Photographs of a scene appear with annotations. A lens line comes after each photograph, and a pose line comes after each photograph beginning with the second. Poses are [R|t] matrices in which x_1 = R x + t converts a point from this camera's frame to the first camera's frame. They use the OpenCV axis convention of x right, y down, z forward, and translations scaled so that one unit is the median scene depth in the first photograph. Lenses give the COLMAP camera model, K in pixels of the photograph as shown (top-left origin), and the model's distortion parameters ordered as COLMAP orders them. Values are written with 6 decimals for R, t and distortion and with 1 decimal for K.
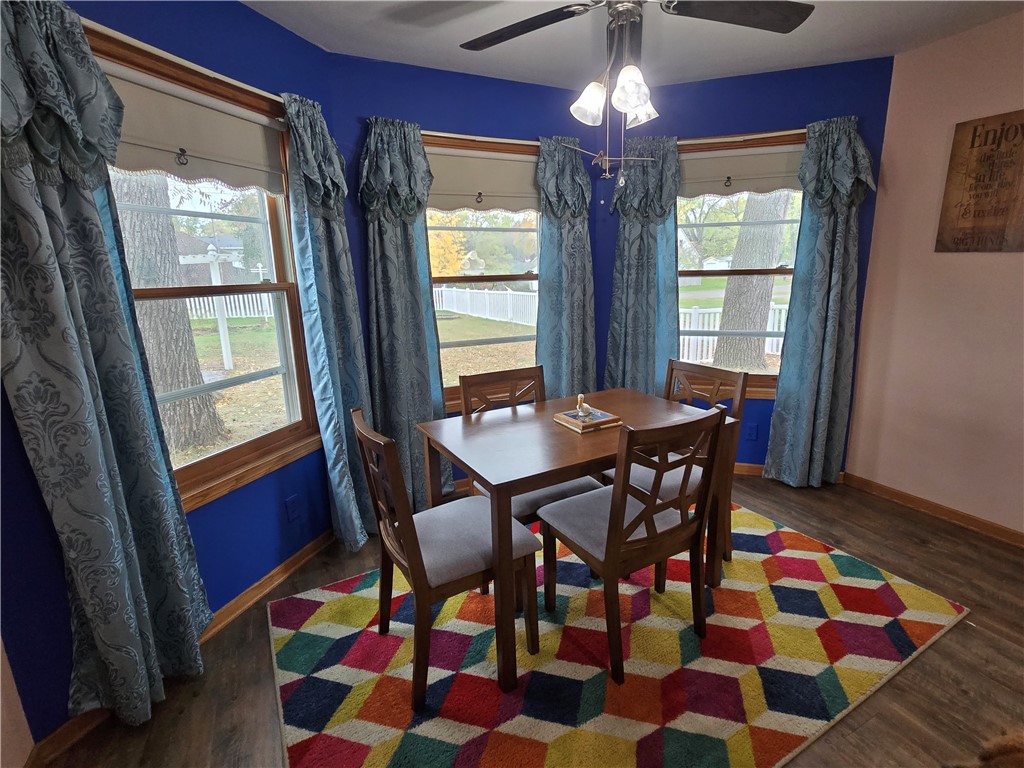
lens RADIAL K [[492.9, 0, 526.9], [0, 492.9, 379.9], [0, 0, 1]] dist [-0.008232, 0.001526]
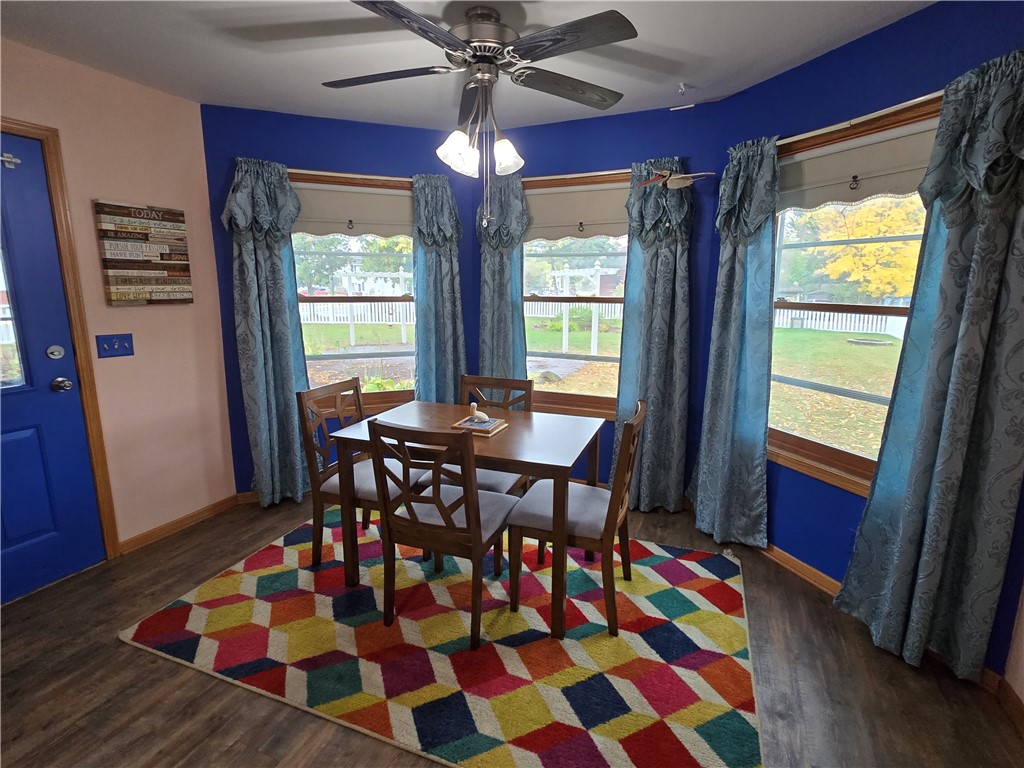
lens RADIAL K [[492.9, 0, 521.8], [0, 492.9, 376.3], [0, 0, 1]] dist [-0.008232, 0.001526]
pose [[0.638493, 0.167844, -0.751102, 1.079521], [-0.186799, 0.980544, 0.060323, -0.127353], [0.746614, 0.101789, 0.657424, 0.317920]]
